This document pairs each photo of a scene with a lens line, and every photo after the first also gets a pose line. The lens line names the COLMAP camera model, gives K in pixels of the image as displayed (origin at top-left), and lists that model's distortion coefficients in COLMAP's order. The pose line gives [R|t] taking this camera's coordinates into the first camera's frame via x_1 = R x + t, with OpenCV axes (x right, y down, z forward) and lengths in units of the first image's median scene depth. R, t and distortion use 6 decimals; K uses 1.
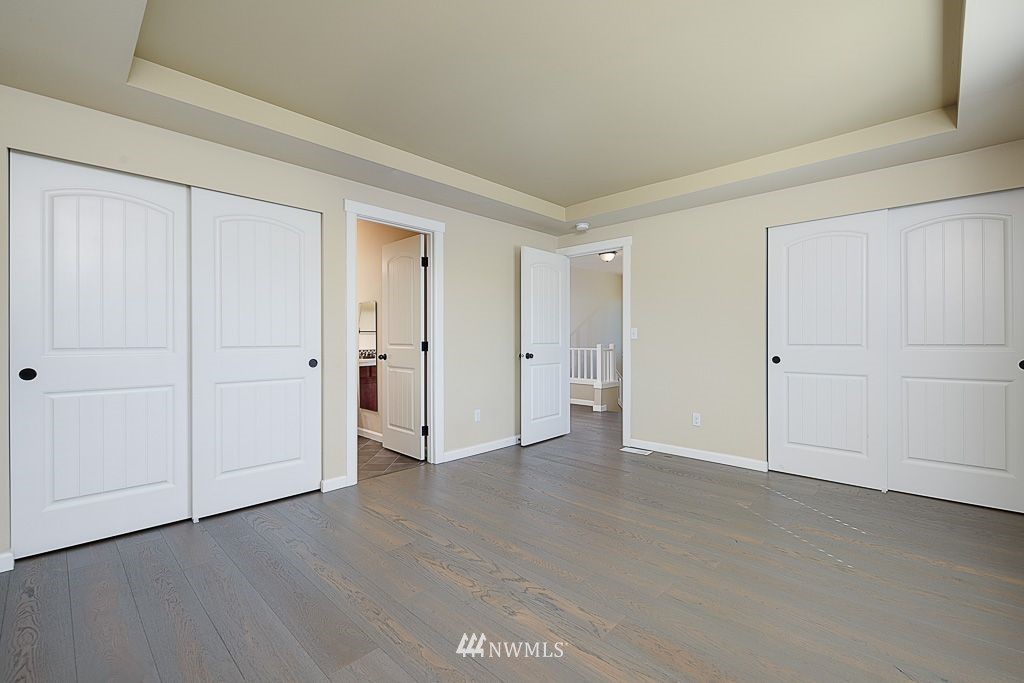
lens RADIAL K [[439.3, 0, 518.1], [0, 439.3, 341.1], [0, 0, 1]] dist [0.002516, -0.000432]
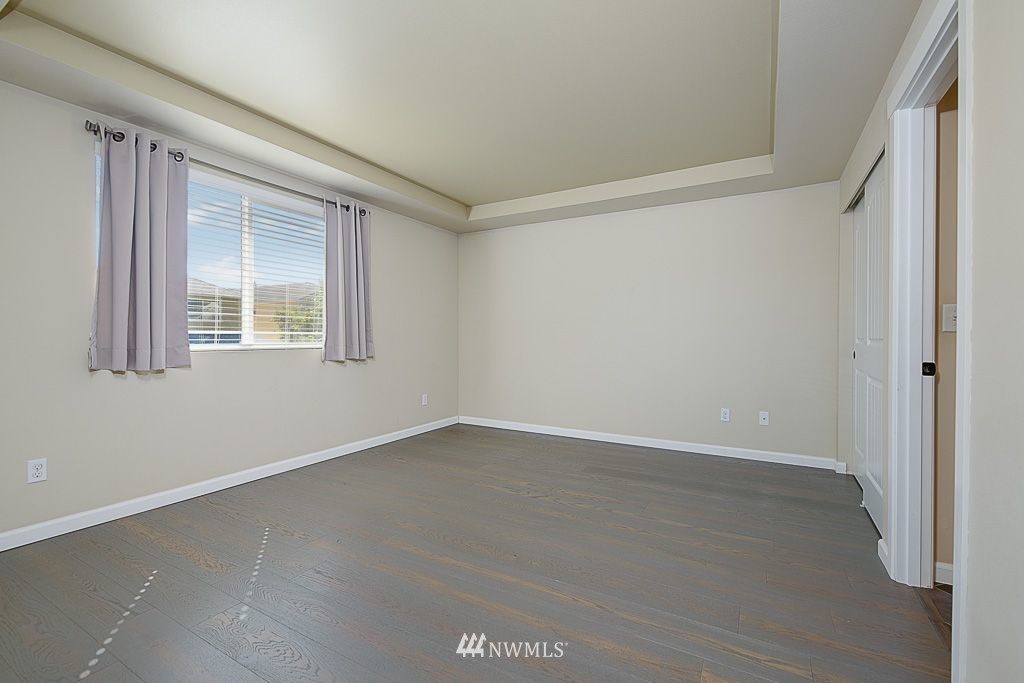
lens RADIAL K [[439.3, 0, 518.1], [0, 439.3, 341.1], [0, 0, 1]] dist [0.002516, -0.000432]
pose [[-0.970435, 0.001374, -0.241358, 0.373386], [-0.001196, 0.999944, 0.010503, 0.011832], [0.241359, 0.010481, -0.970379, 2.177355]]
